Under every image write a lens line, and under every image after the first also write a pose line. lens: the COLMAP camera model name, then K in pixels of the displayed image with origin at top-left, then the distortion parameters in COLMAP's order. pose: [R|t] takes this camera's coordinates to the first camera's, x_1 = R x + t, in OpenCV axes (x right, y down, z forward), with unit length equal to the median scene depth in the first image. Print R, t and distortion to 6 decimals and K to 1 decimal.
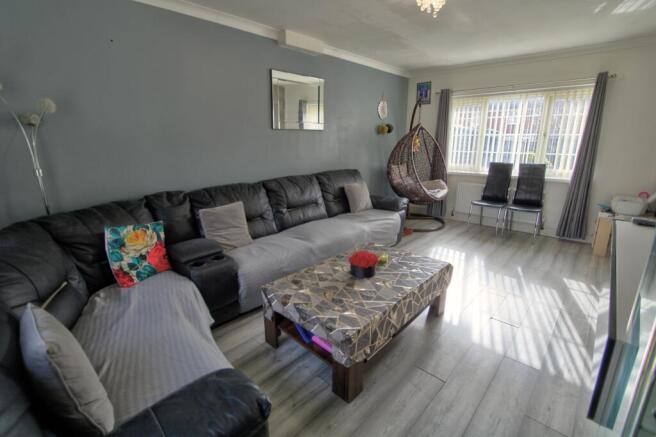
lens RADIAL K [[305.8, 0, 329.0], [0, 305.8, 218.1], [0, 0, 1]] dist [-0.003121, 0.000225]
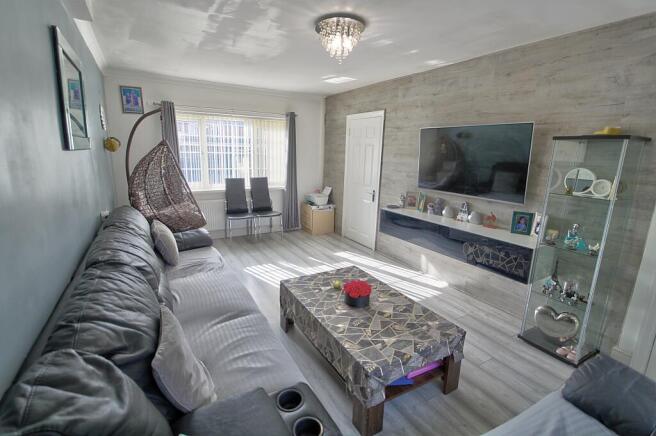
lens RADIAL K [[305.8, 0, 329.2], [0, 305.8, 215.1], [0, 0, 1]] dist [-0.003121, 0.000225]
pose [[0.284422, -0.192664, 0.939141, -0.416603], [0.215744, 0.967335, 0.133109, -0.130551], [-0.934108, 0.164755, 0.316697, 0.366985]]
